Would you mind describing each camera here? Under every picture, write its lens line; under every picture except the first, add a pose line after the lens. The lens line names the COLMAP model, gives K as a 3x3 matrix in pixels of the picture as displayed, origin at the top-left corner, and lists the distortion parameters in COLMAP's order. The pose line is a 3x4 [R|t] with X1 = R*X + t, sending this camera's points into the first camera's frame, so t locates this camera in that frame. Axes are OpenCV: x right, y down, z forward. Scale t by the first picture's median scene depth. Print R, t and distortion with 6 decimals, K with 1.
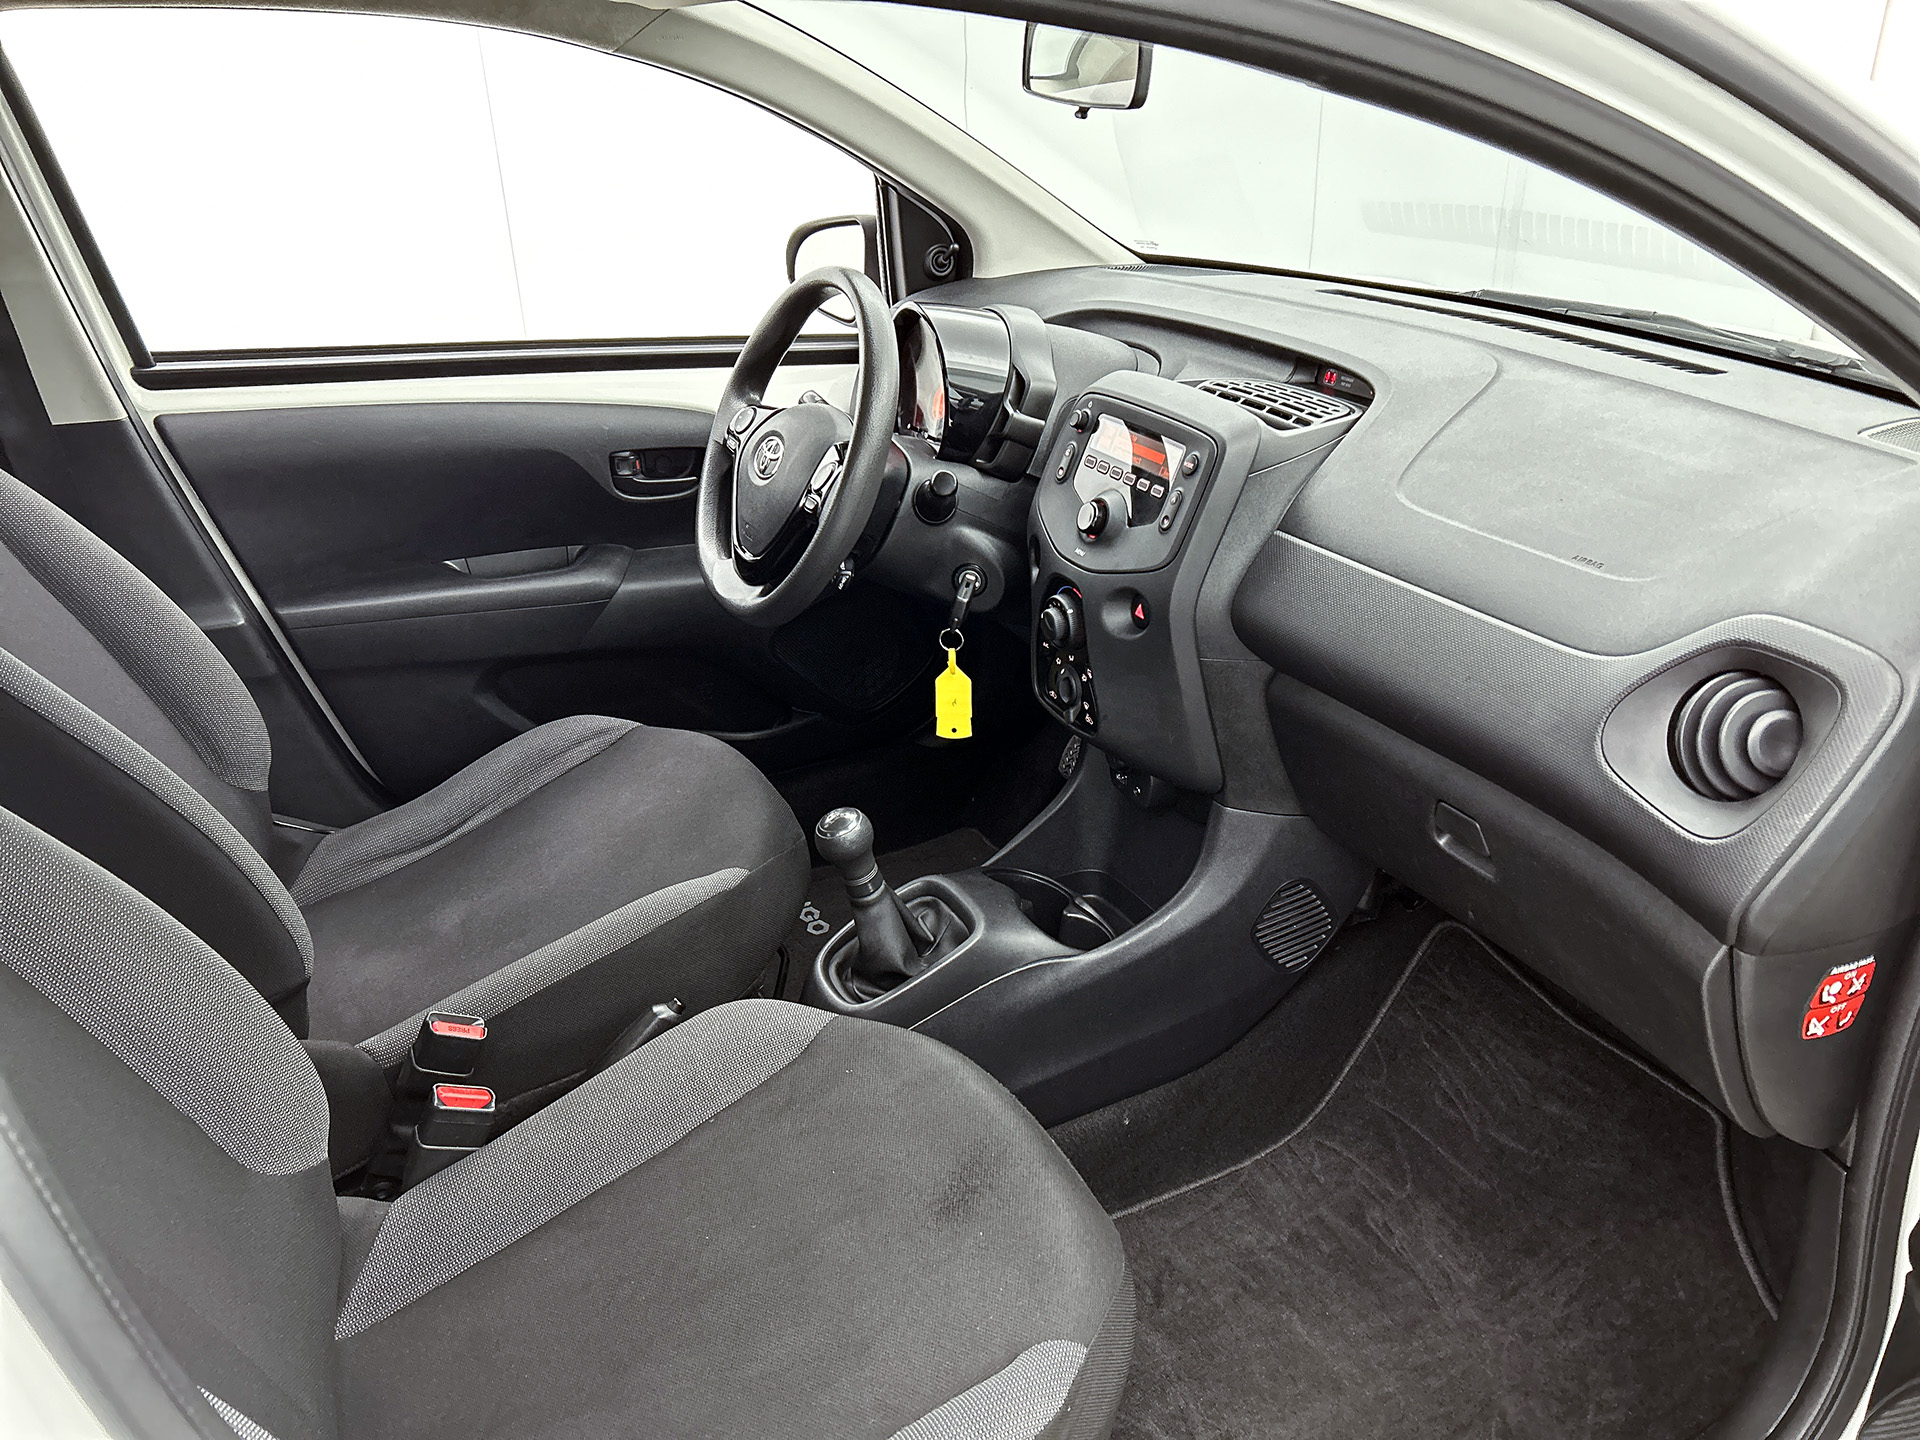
lens RADIAL K [[1475.7, 0, 972.3], [0, 1475.7, 718.5], [0, 0, 1]] dist [0.038604, -0.039359]
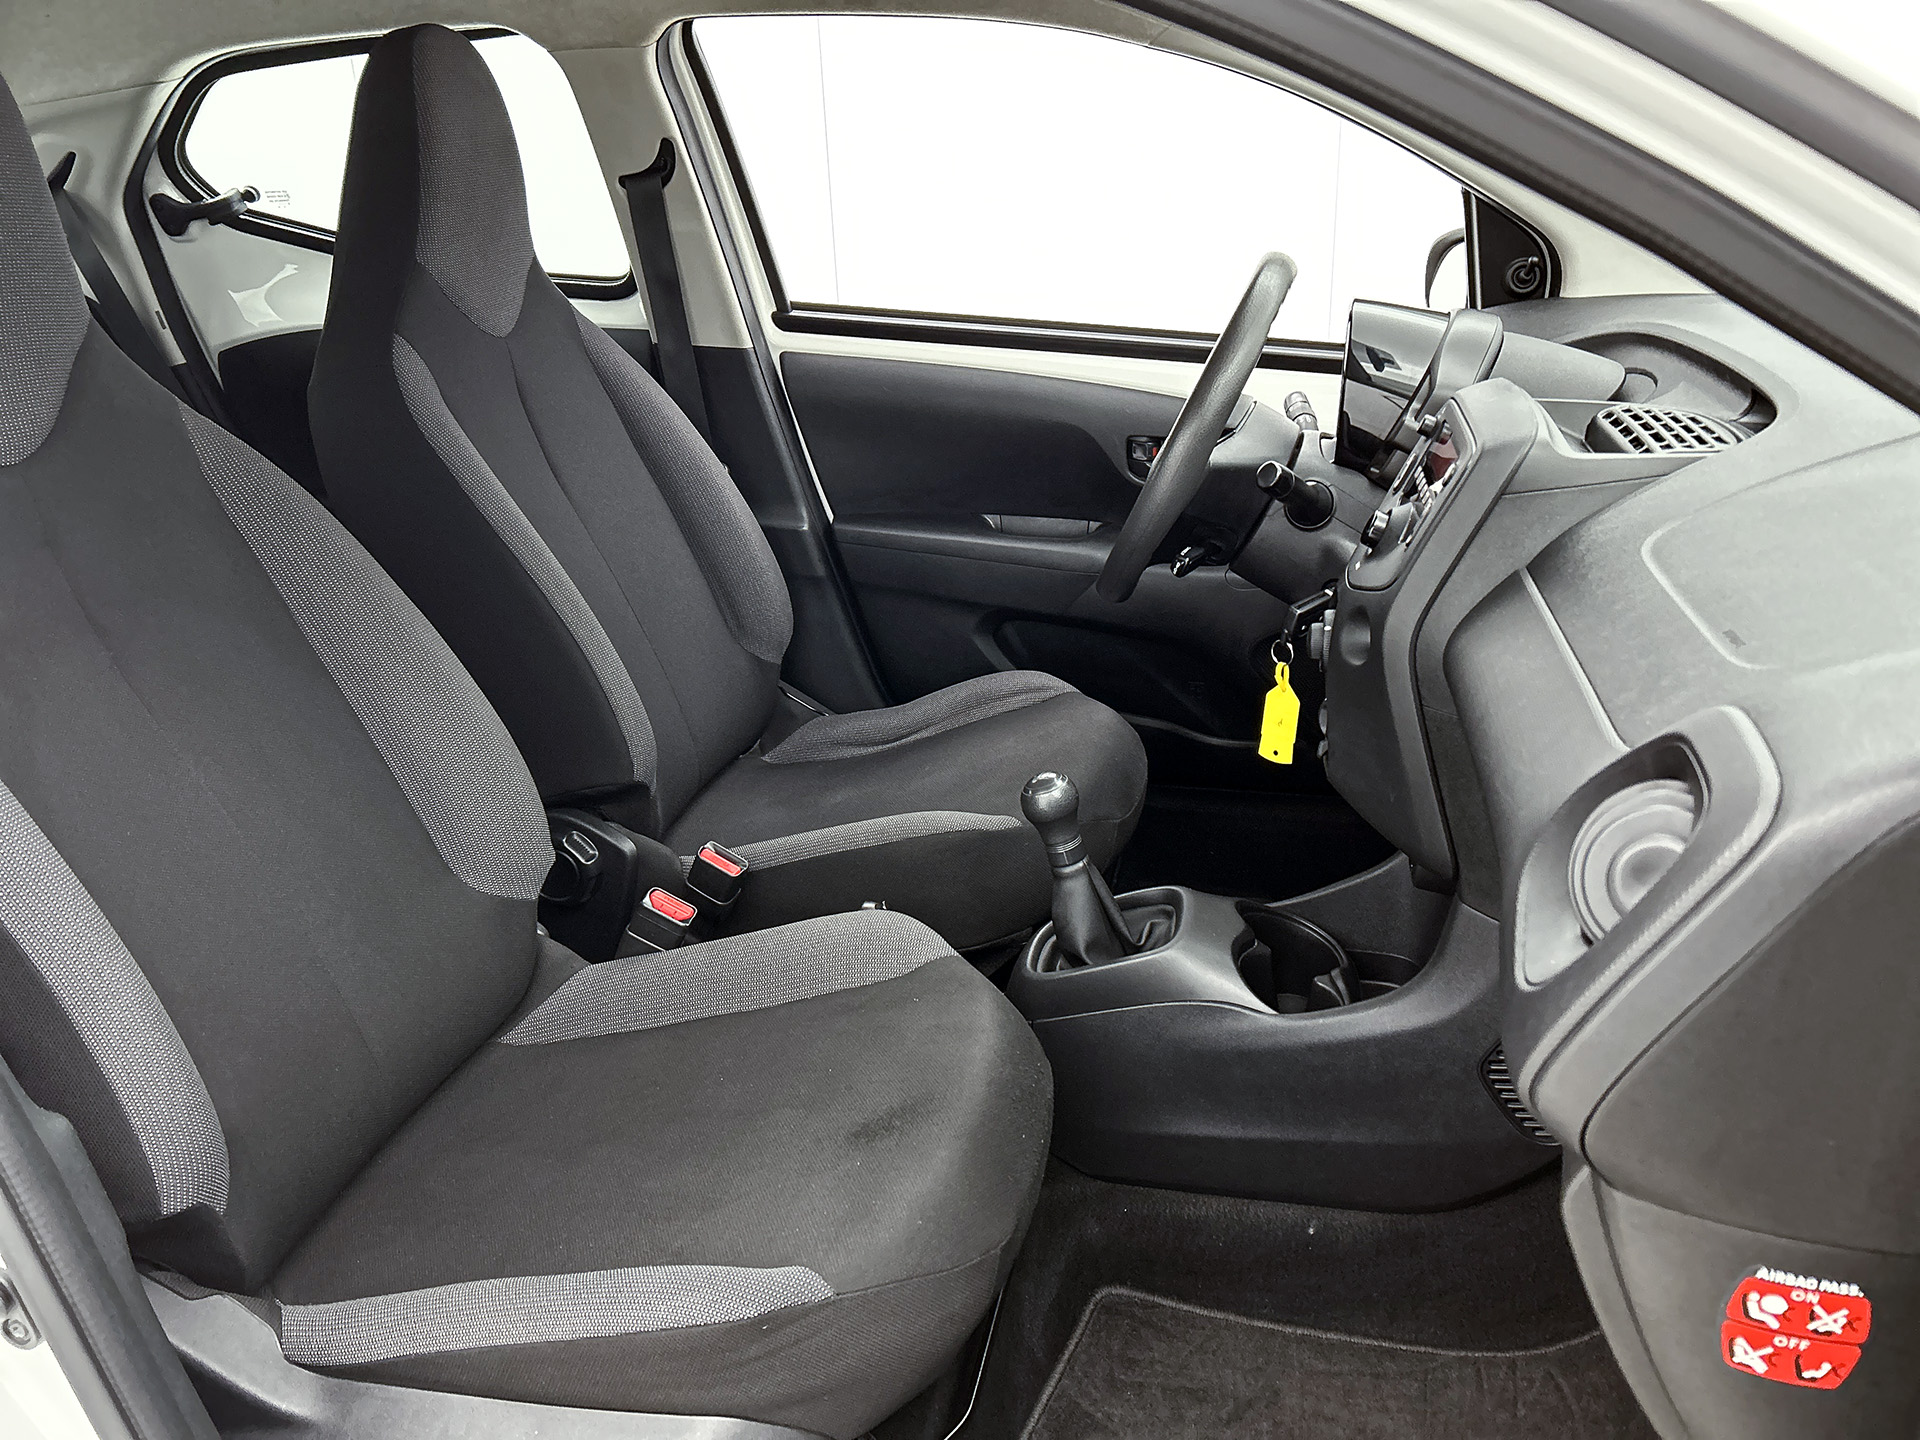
lens RADIAL K [[1475.7, 0, 965.5], [0, 1475.7, 723.5], [0, 0, 1]] dist [0.038604, -0.039359]
pose [[0.758269, 0.238269, -0.606841, 0.401149], [-0.266518, 0.962779, 0.045001, 0.000295], [0.594976, 0.127612, 0.793548, 0.146879]]
